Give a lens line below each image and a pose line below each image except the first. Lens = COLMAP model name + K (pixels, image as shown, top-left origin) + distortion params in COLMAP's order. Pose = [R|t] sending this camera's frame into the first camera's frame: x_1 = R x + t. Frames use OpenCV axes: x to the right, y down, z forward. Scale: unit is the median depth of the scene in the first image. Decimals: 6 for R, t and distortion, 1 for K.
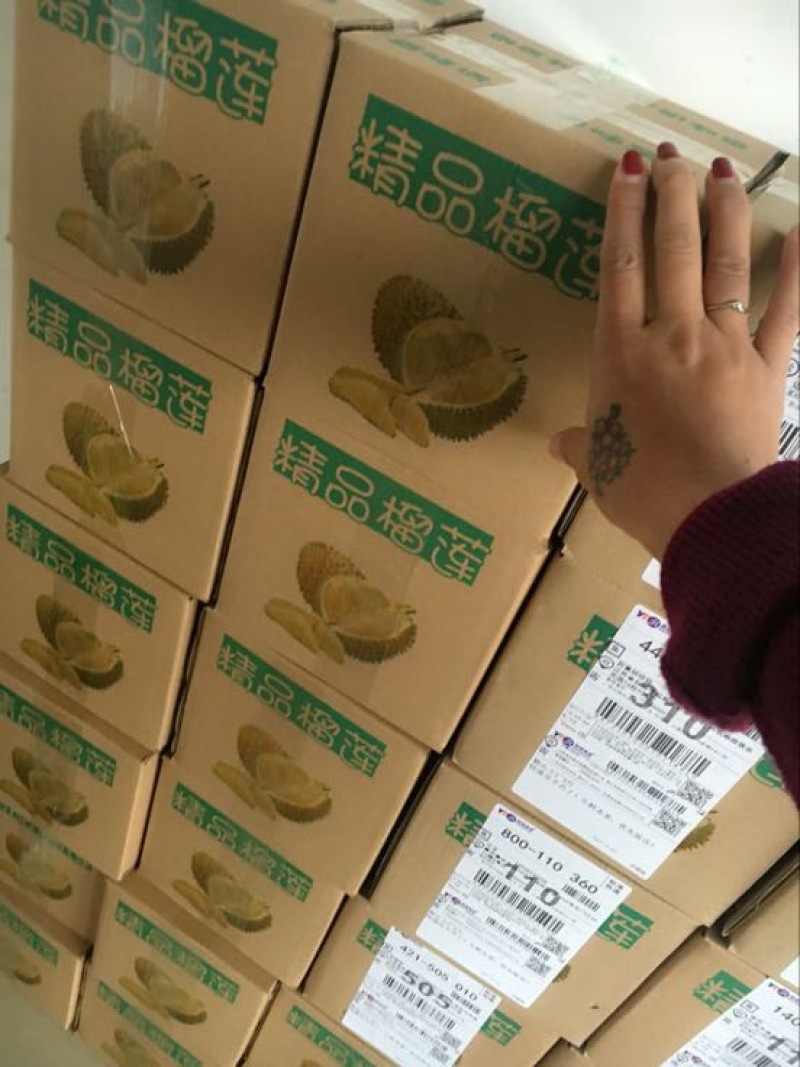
lens RADIAL K [[916.9, 0, 381.1], [0, 916.9, 534.7], [0, 0, 1]] dist [0.085391, -0.130278]
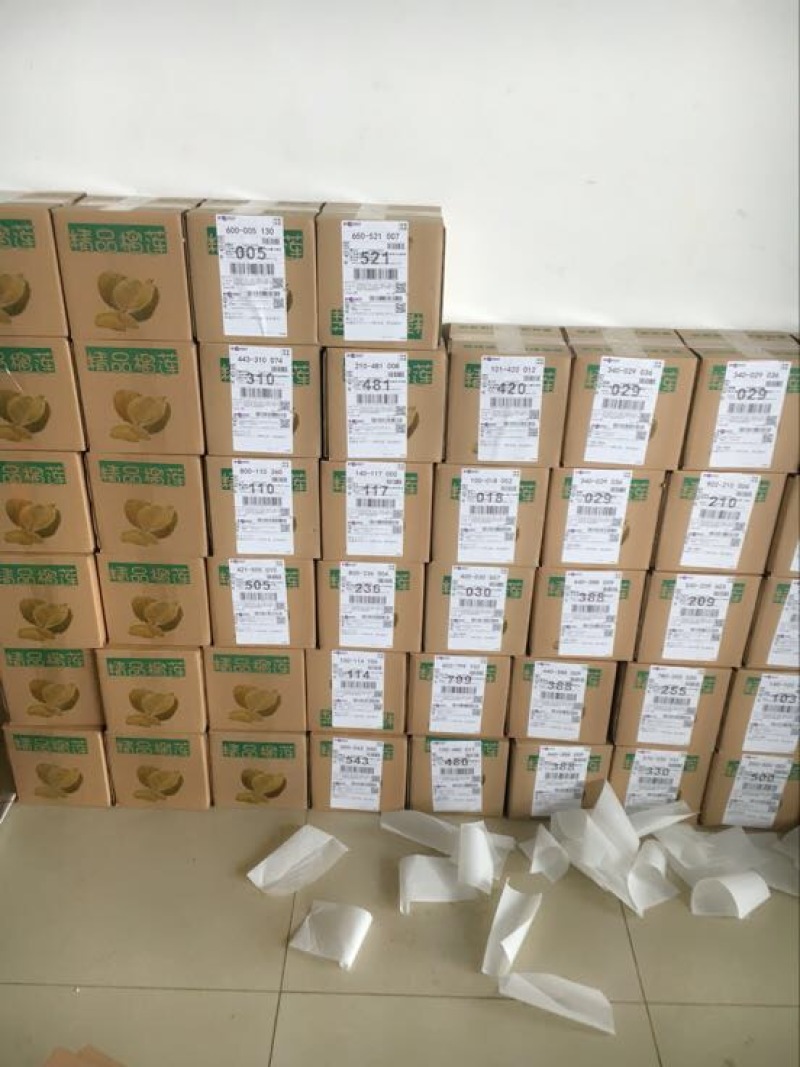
lens RADIAL K [[916.9, 0, 381.1], [0, 916.9, 534.7], [0, 0, 1]] dist [0.085391, -0.130278]
pose [[0.858519, -0.434671, 0.272042, -0.310490], [0.471866, 0.877336, -0.087316, 0.920222], [-0.200719, 0.203330, 0.958316, -1.510902]]
